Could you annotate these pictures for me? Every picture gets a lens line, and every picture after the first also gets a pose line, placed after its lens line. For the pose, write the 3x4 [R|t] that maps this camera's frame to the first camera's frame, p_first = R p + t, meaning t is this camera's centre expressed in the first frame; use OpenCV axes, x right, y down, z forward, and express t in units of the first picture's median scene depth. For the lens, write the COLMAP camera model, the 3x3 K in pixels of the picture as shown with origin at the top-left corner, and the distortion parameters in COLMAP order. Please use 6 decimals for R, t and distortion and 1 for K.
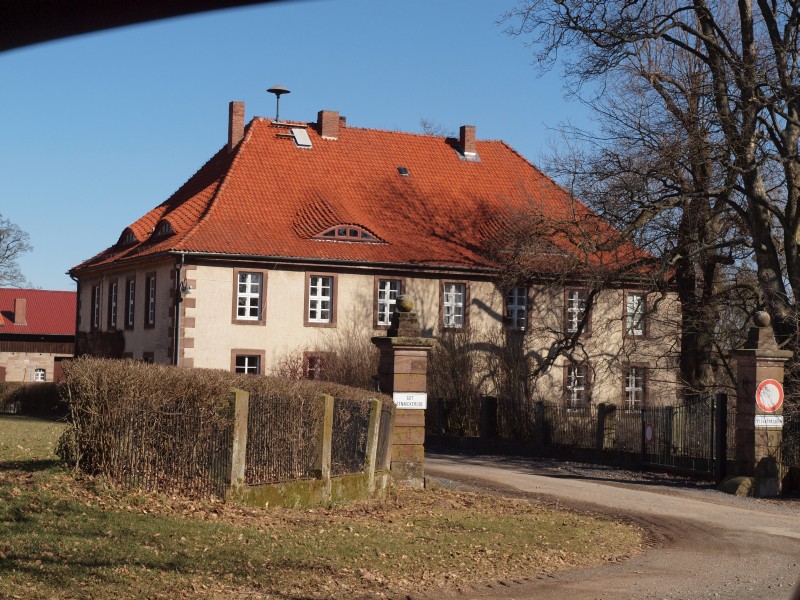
lens RADIAL K [[1521.5, 0, 400.8], [0, 1521.5, 300.3], [0, 0, 1]] dist [0.086145, 0.000000]
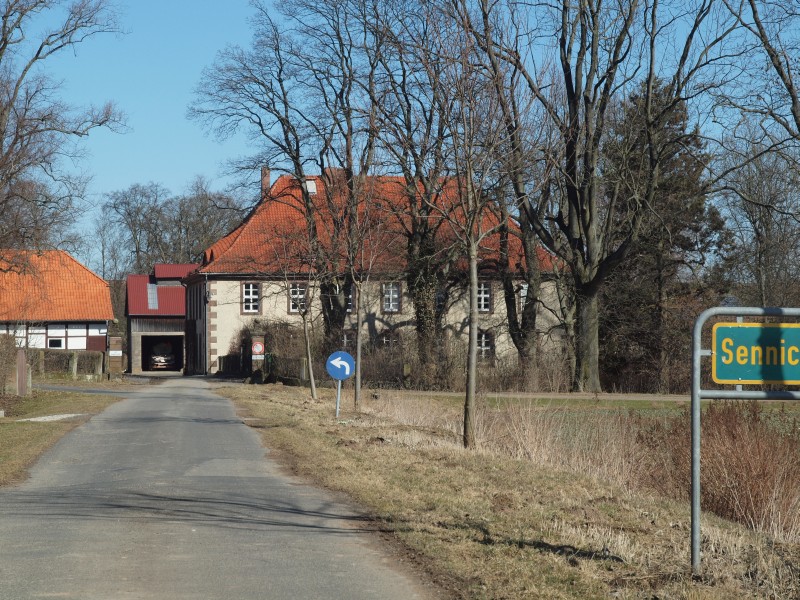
lens RADIAL K [[2173.2, 0, 399.5], [0, 2173.2, 298.9], [0, 0, 1]] dist [0.262818, 0.000000]
pose [[0.963563, -0.034554, -0.265240, 0.680739], [0.041710, 0.998901, 0.021392, -0.045179], [0.264209, -0.031675, 0.963945, -1.221780]]
